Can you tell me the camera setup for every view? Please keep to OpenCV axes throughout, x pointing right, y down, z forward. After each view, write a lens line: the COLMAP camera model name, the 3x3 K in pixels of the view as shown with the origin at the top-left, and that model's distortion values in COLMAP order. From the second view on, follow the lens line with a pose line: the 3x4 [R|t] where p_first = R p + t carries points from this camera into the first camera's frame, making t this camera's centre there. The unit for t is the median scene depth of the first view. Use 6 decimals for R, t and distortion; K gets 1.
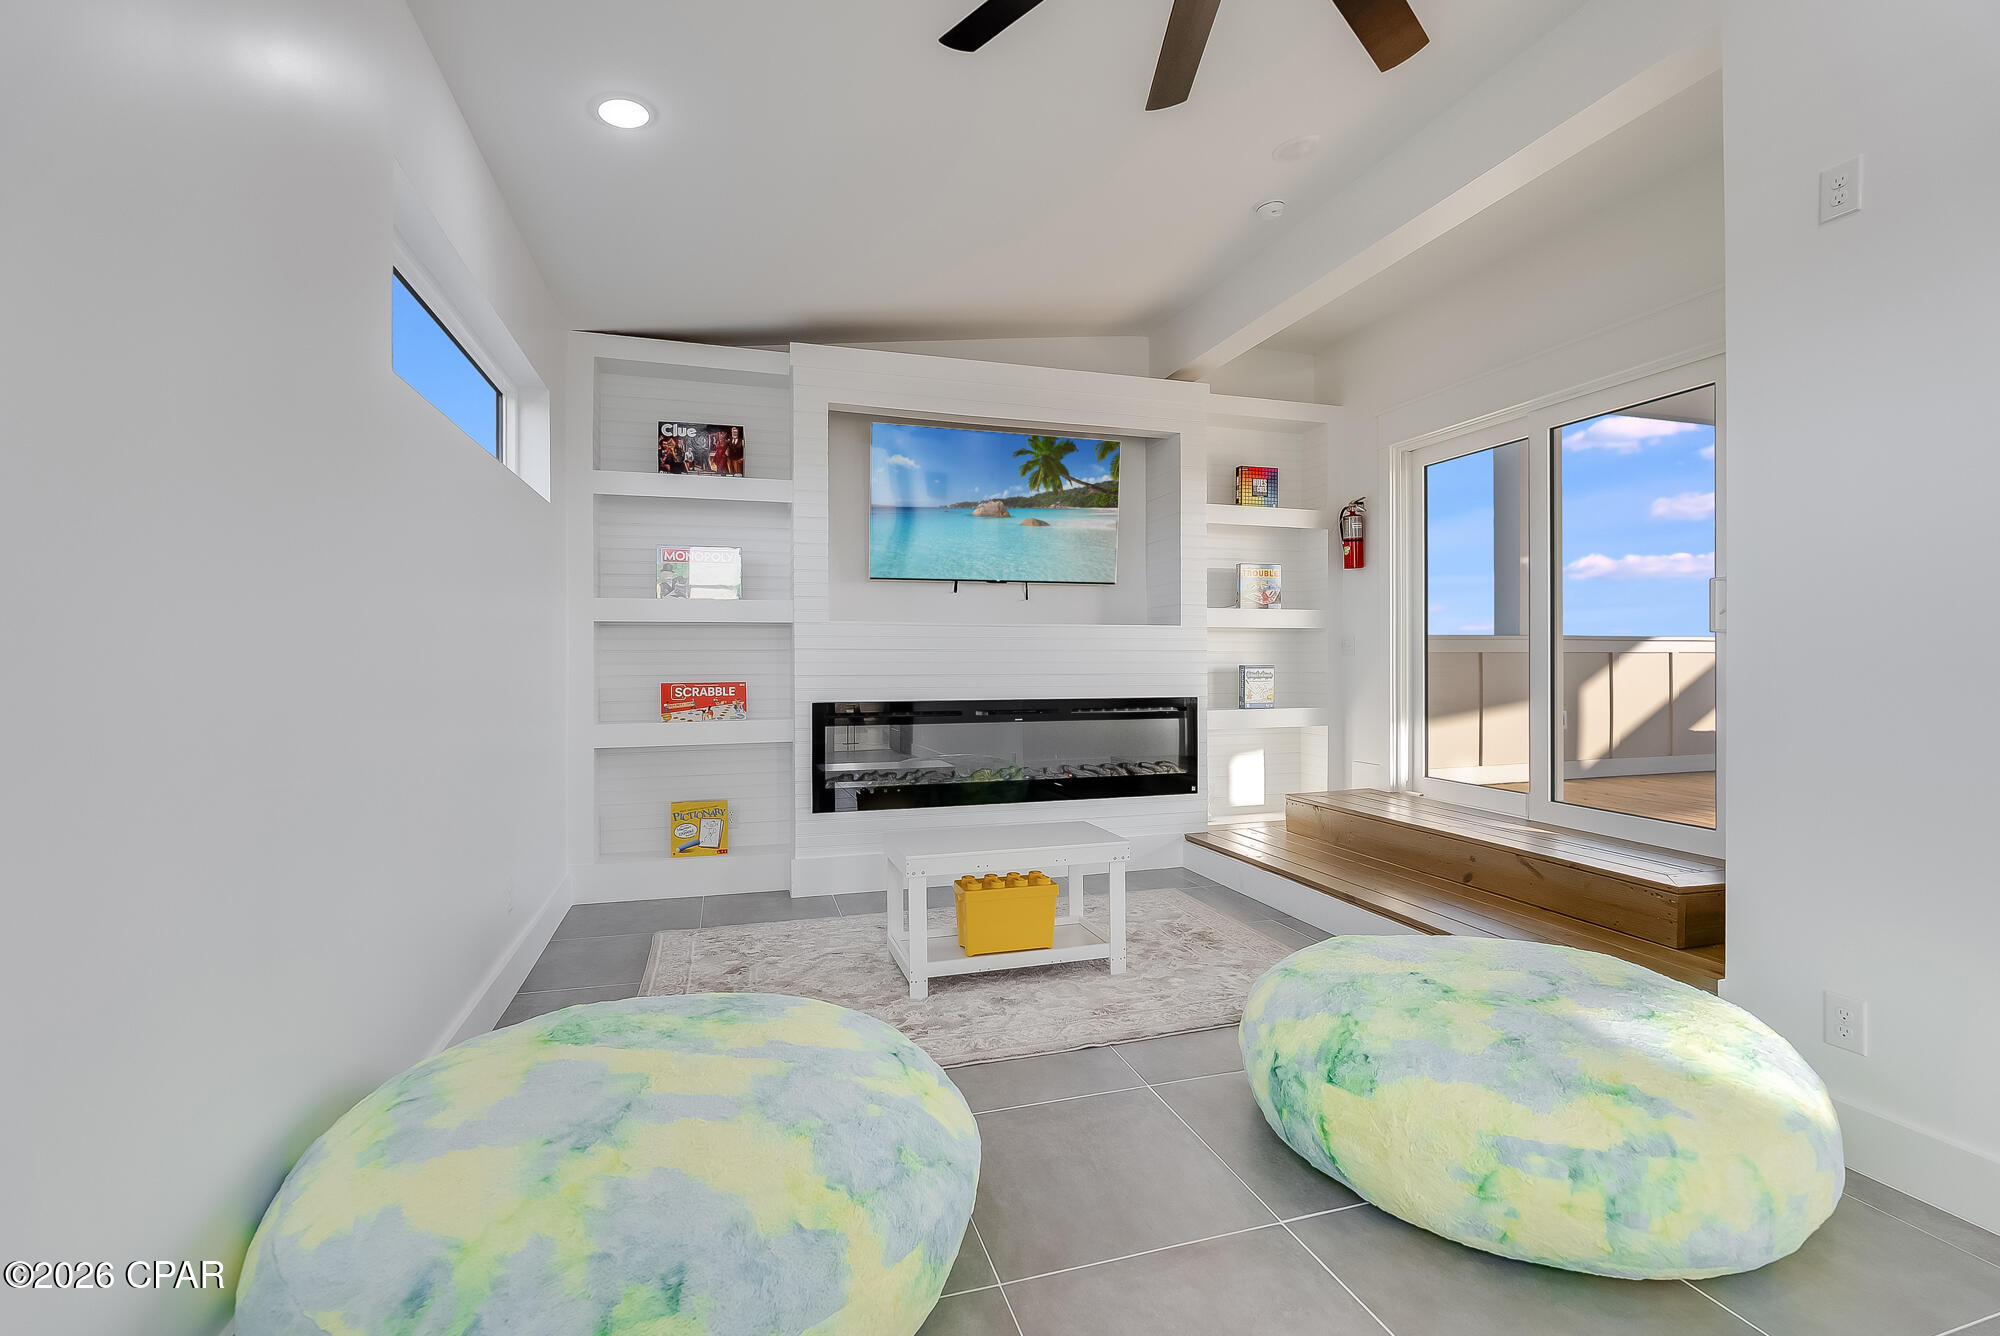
lens RADIAL K [[886.1, 0, 1009.9], [0, 886.1, 658.4], [0, 0, 1]] dist [-0.001695, -0.001721]
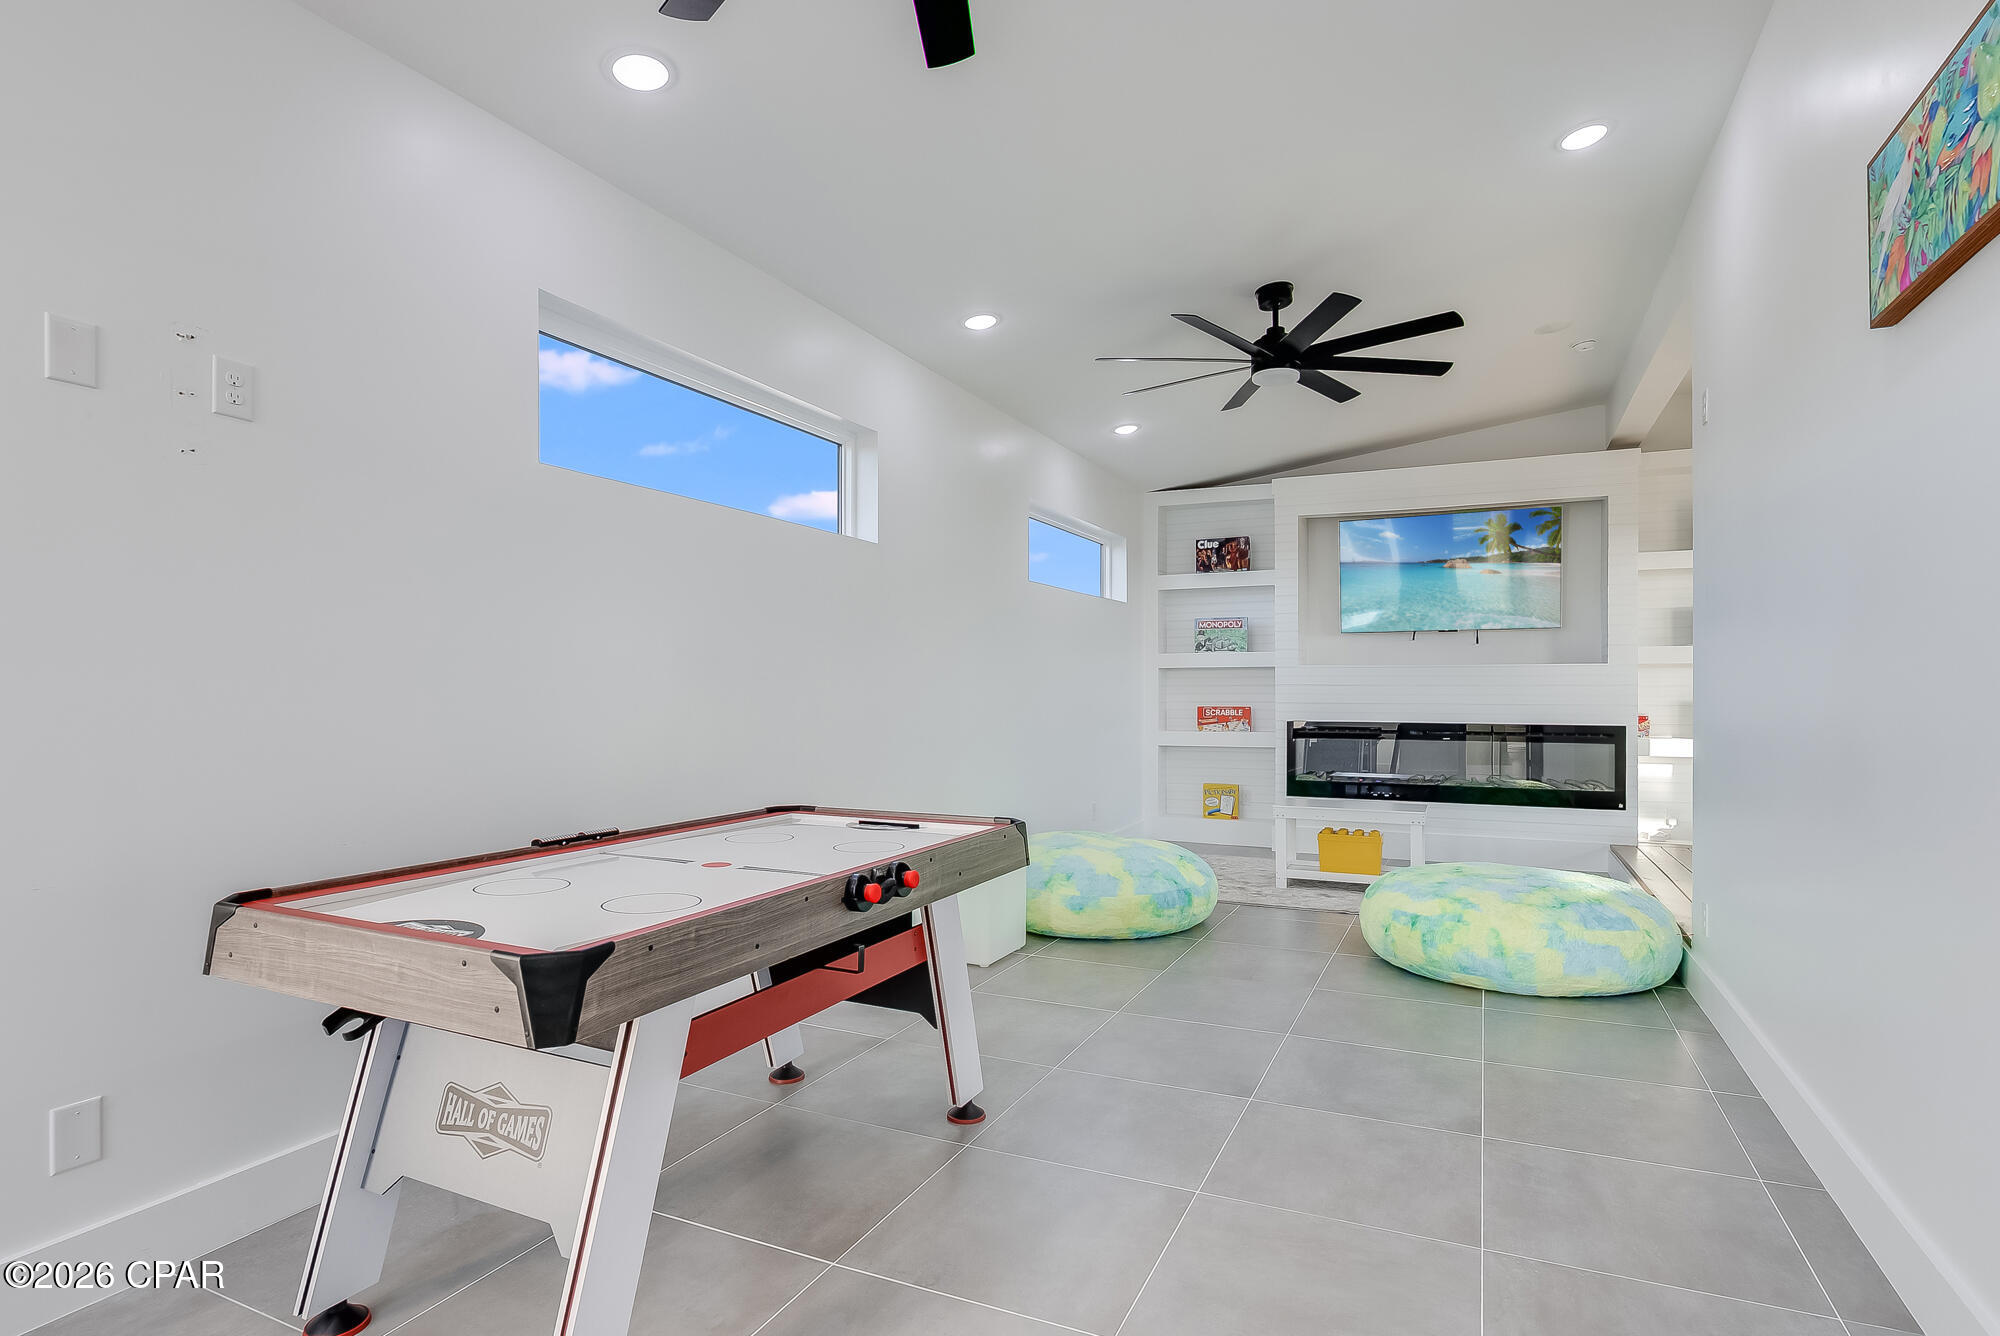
lens RADIAL K [[1043.8, 0, 997.8], [0, 1043.8, 685.1], [0, 0, 1]] dist [0.001225, -0.000036]
pose [[0.736487, 0.000163, -0.676451, 0.592252], [-0.001319, 0.999998, -0.001195, -0.007096], [0.676450, 0.001773, 0.736486, -0.598955]]
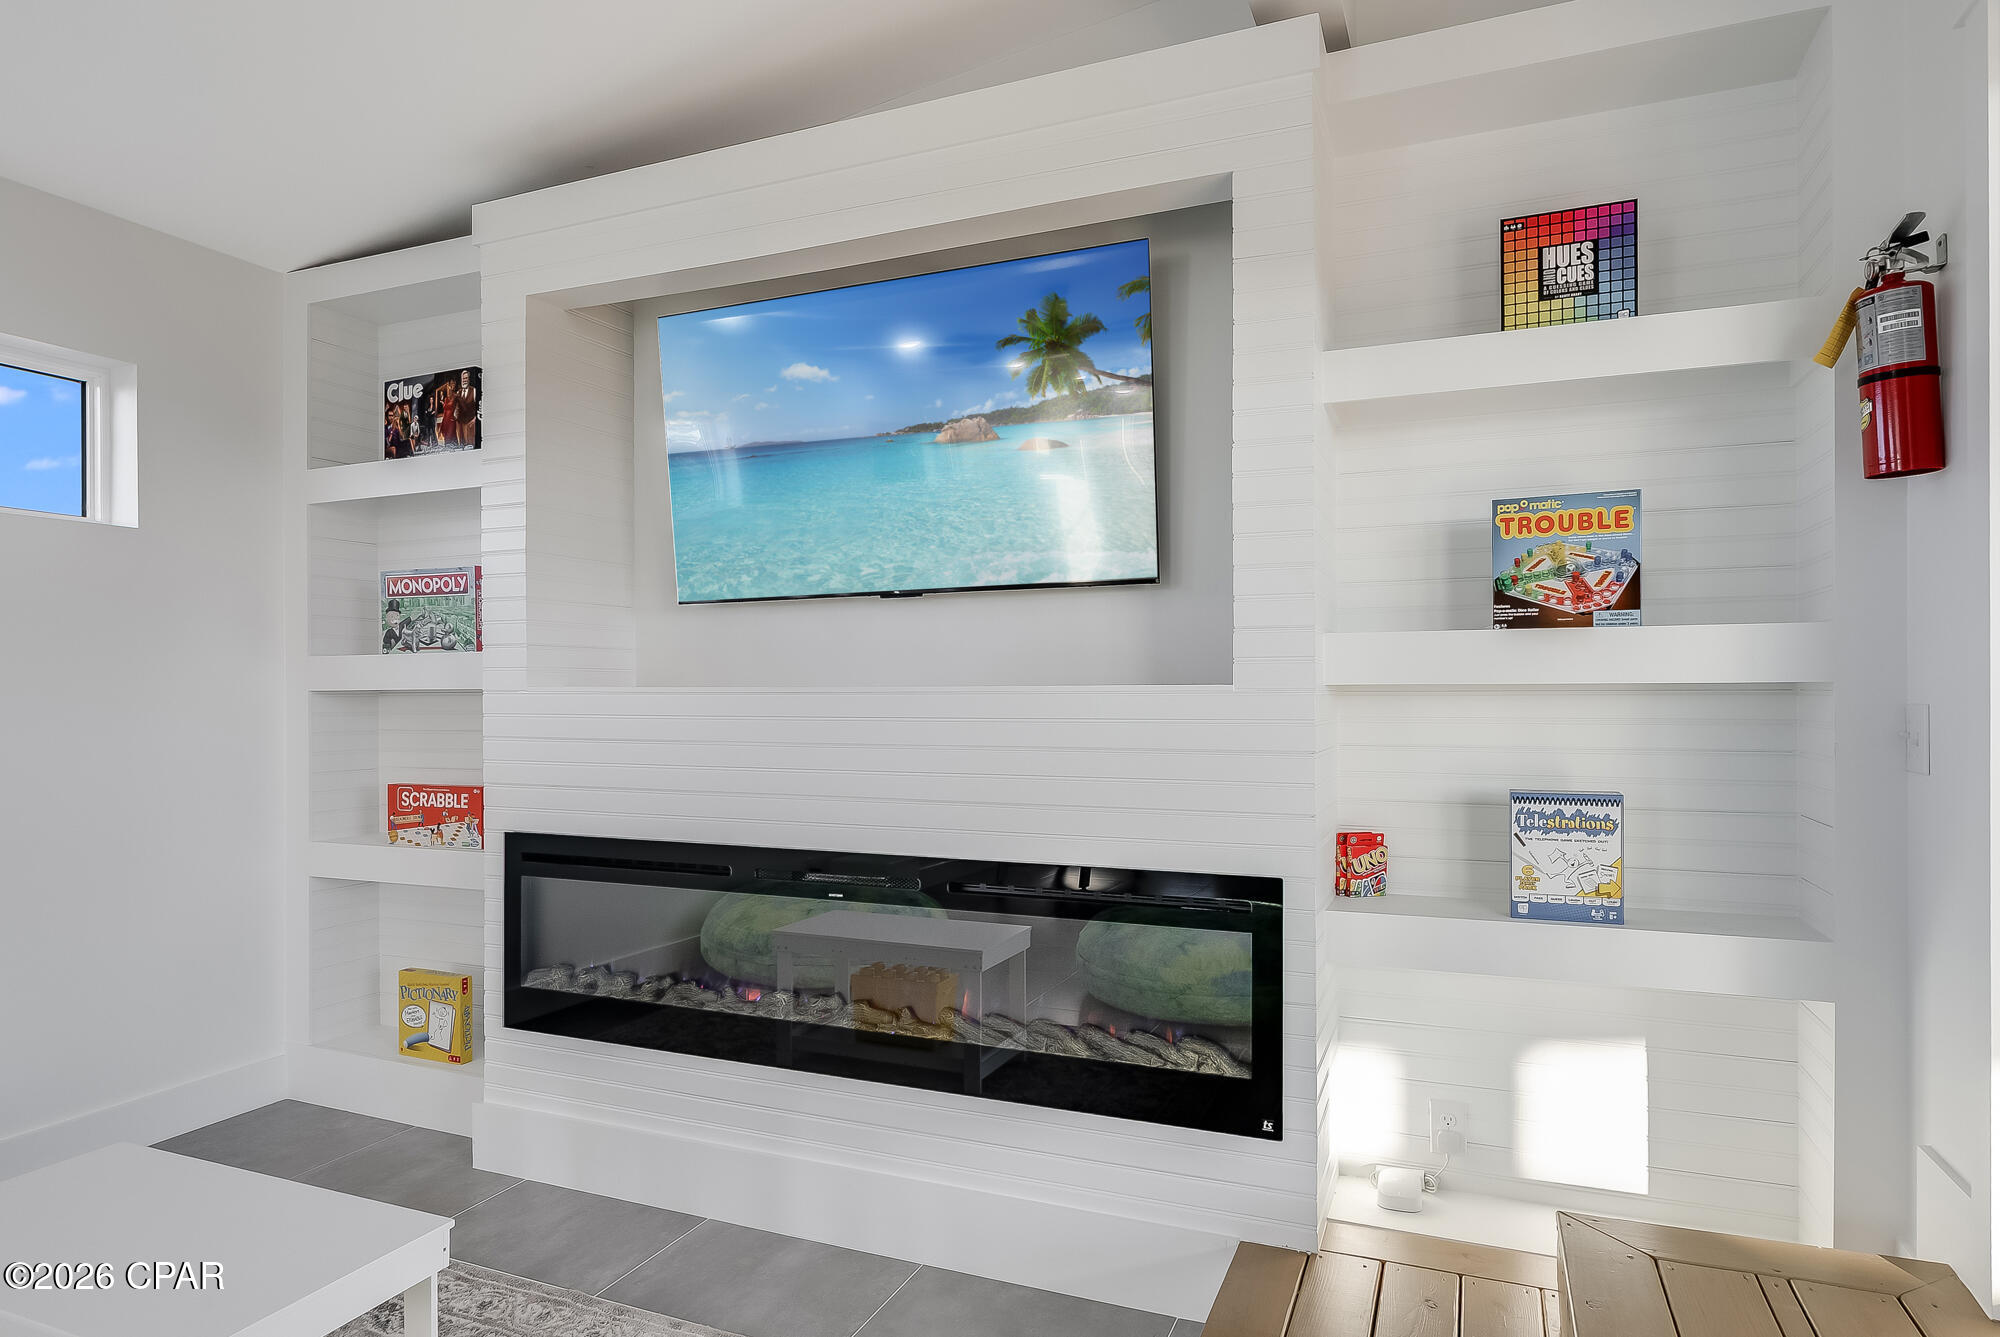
lens RADIAL K [[1162.5, 0, 980.4], [0, 1162.5, 682.2], [0, 0, 1]] dist [0.000718, -0.000425]
pose [[0.760427, -0.006075, -0.649395, 0.486140], [0.004018, 0.999981, -0.004650, -0.040276], [0.649411, 0.000926, 0.760437, 0.626047]]
